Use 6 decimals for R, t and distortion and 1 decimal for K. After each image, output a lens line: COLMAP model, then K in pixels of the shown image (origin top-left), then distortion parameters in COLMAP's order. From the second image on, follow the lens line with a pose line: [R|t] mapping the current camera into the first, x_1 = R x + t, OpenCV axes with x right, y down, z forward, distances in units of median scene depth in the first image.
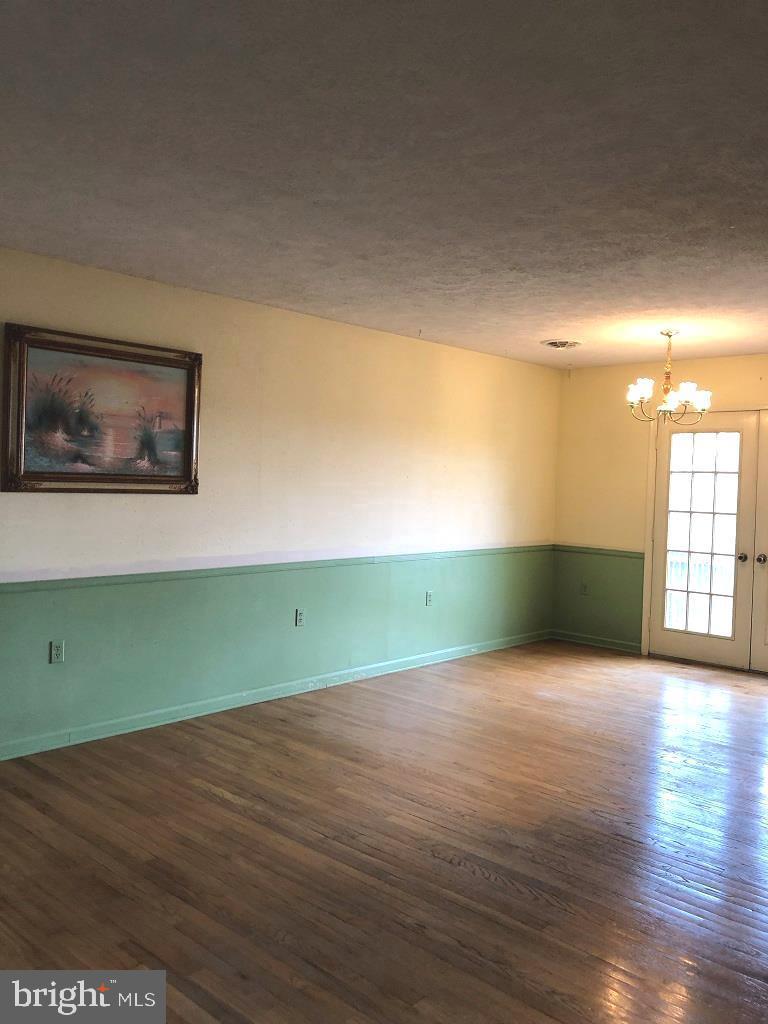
lens RADIAL K [[843.0, 0, 399.3], [0, 843.0, 512.4], [0, 0, 1]] dist [0.011224, -0.002537]
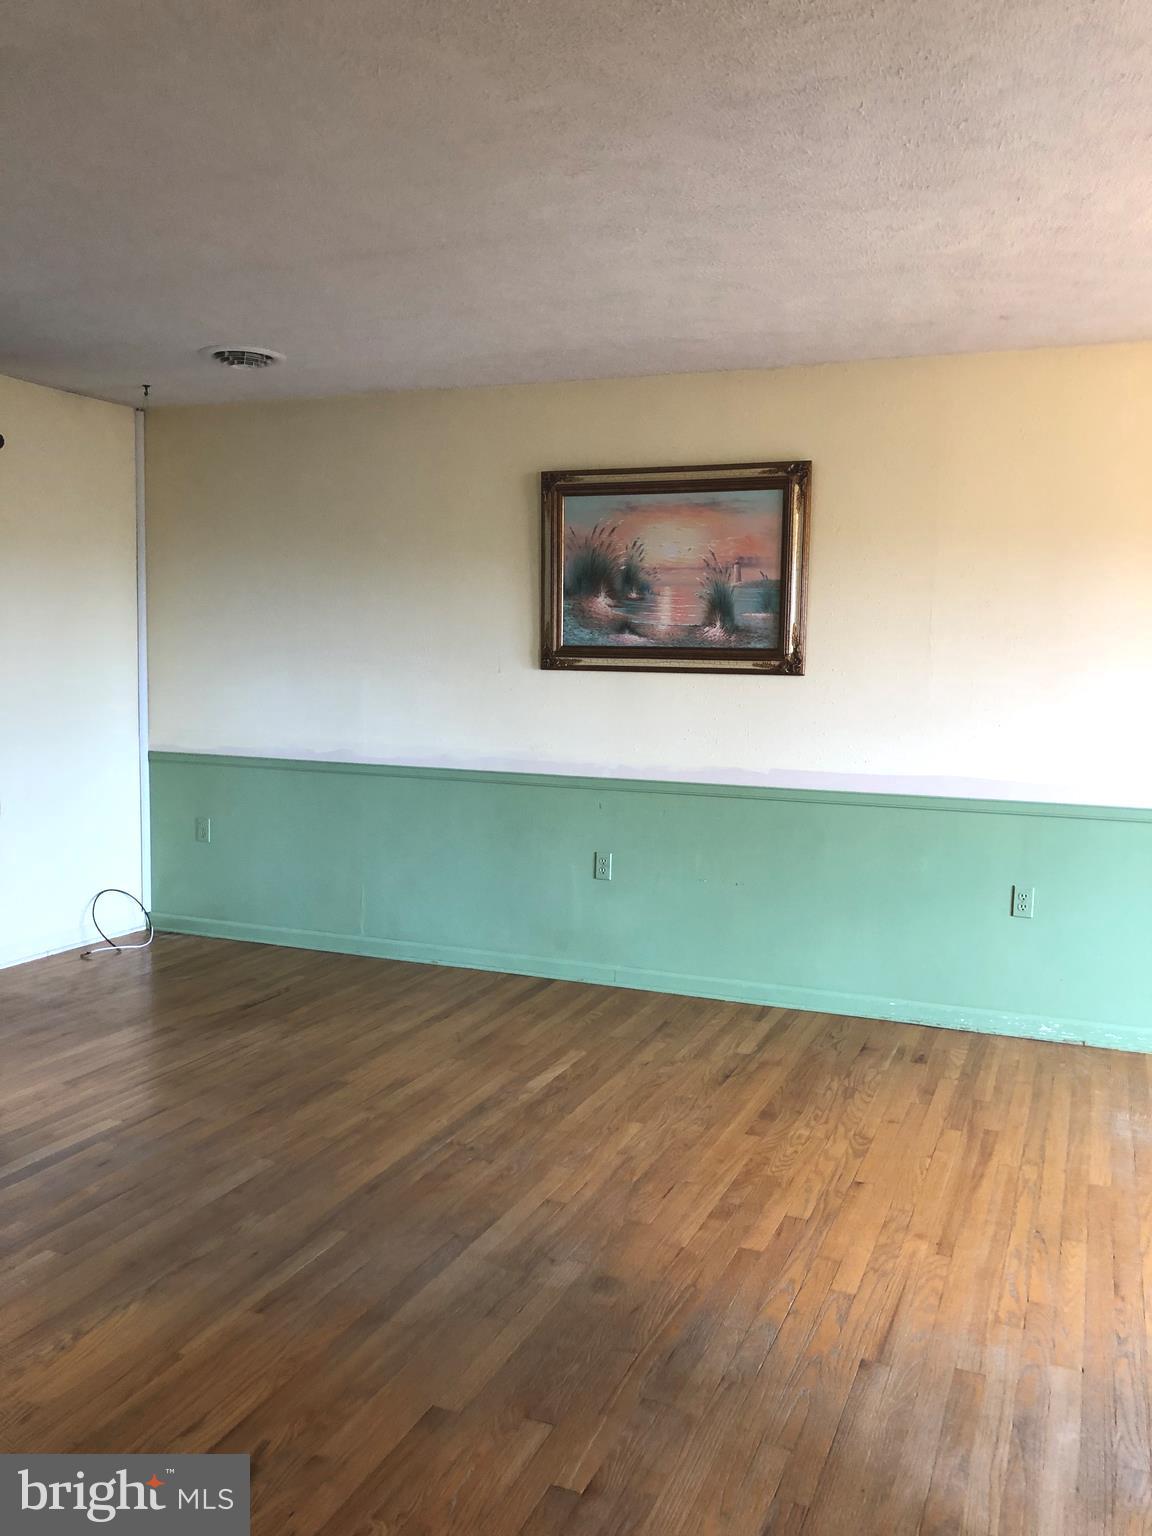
lens RADIAL K [[1264.6, 0, 568.4], [0, 1264.6, 772.2], [0, 0, 1]] dist [0.011224, -0.002537]
pose [[0.326857, 0.067407, -0.942667, 0.675649], [-0.039159, 0.997562, 0.057755, 0.003977], [0.944262, 0.018036, 0.328700, 0.526258]]
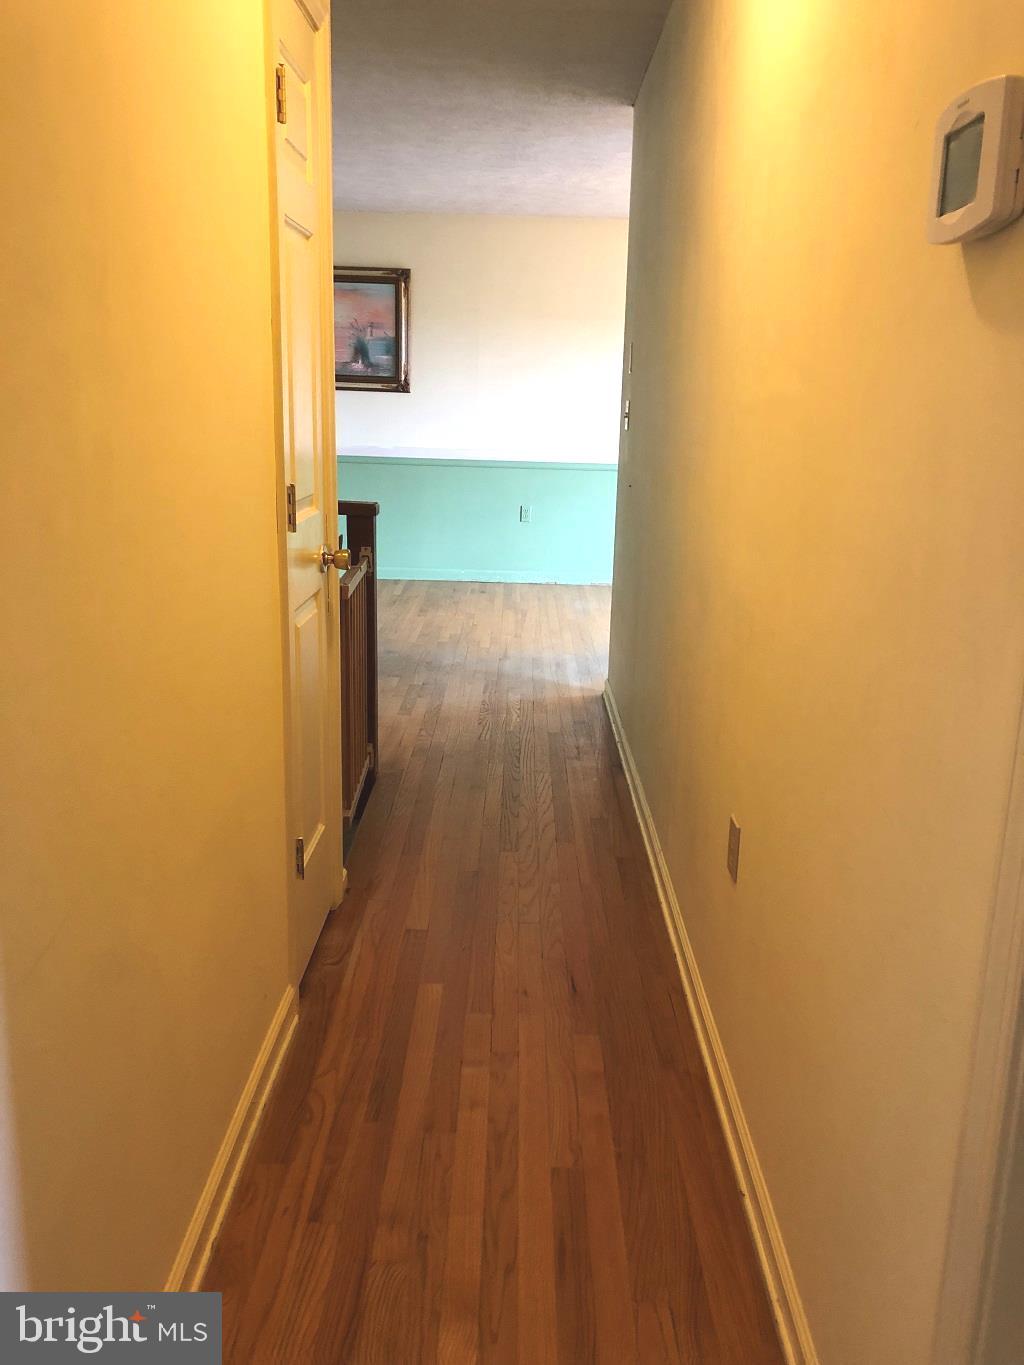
lens RADIAL K [[1123.8, 0, 558.6], [0, 1123.8, 694.6], [0, 0, 1]] dist [0.011224, -0.002537]
pose [[0.694452, 0.182949, -0.695892, 1.156525], [-0.041030, 0.975631, 0.215547, 0.045982], [0.718368, -0.121134, 0.685035, 0.003843]]
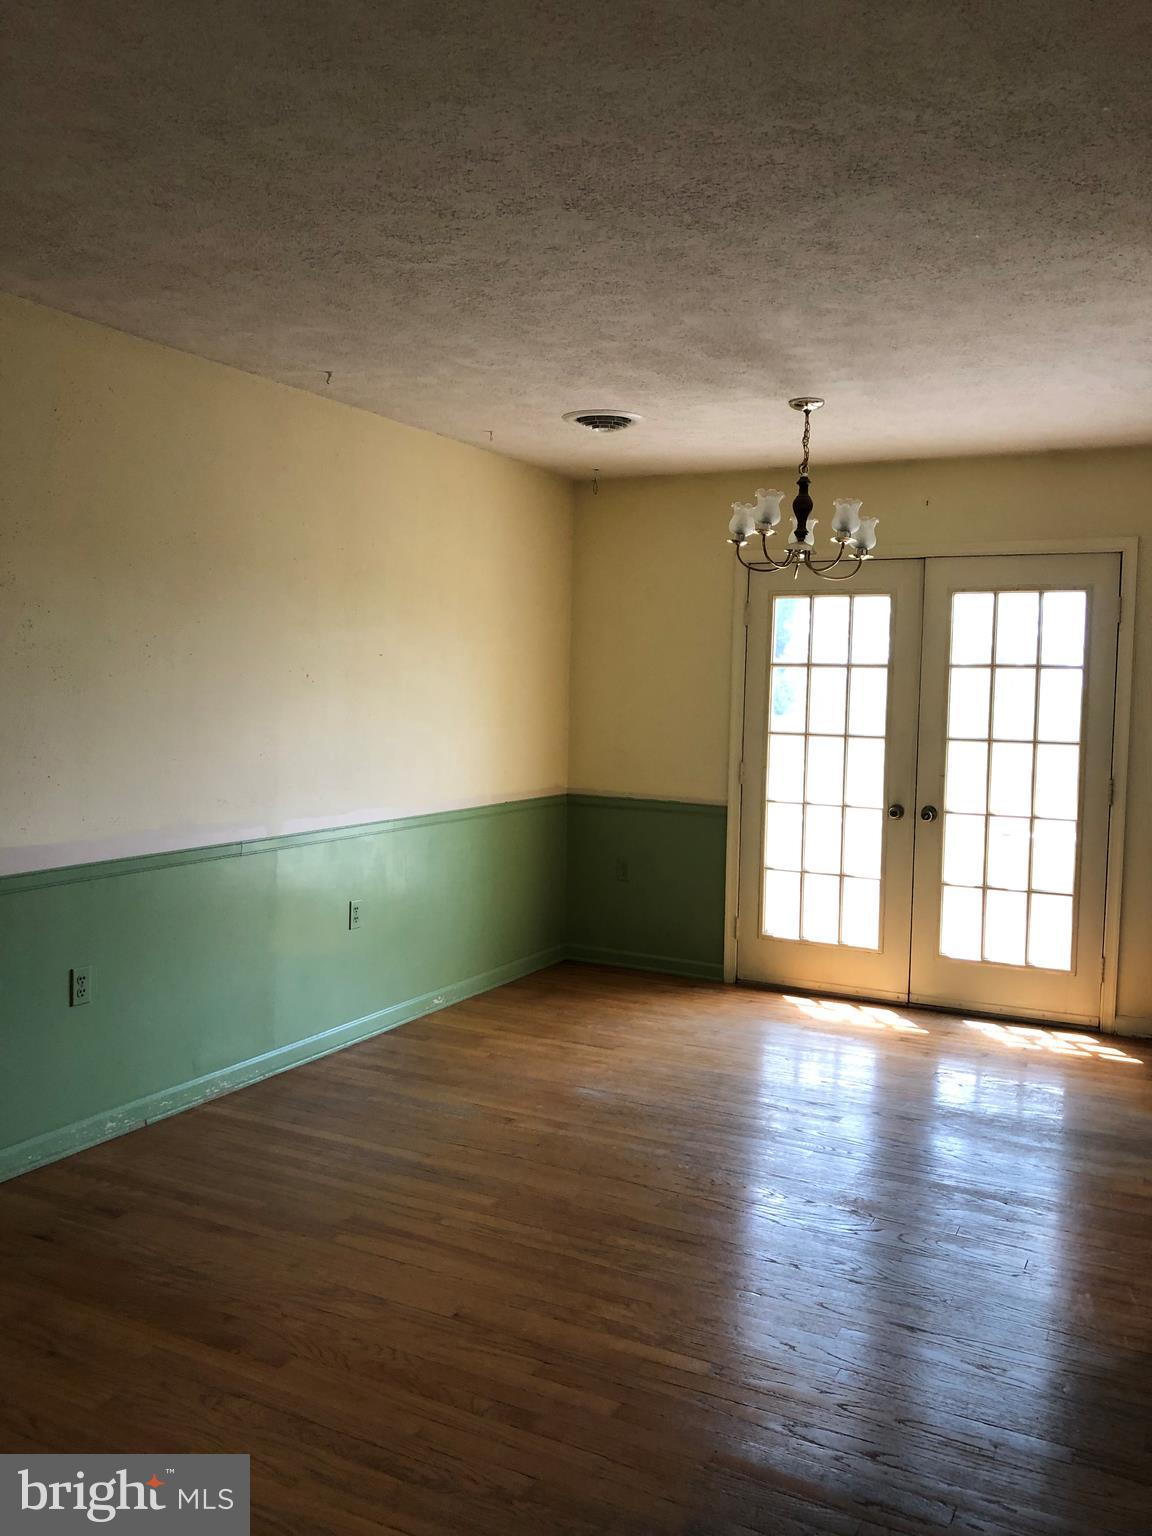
lens RADIAL K [[1264.6, 0, 607.6], [0, 1264.6, 773.3], [0, 0, 1]] dist [0.011224, -0.002537]
pose [[0.962635, -0.024756, 0.269670, -0.029518], [0.013914, 0.999019, 0.042042, -0.018589], [-0.270446, -0.036718, 0.962035, 0.314062]]
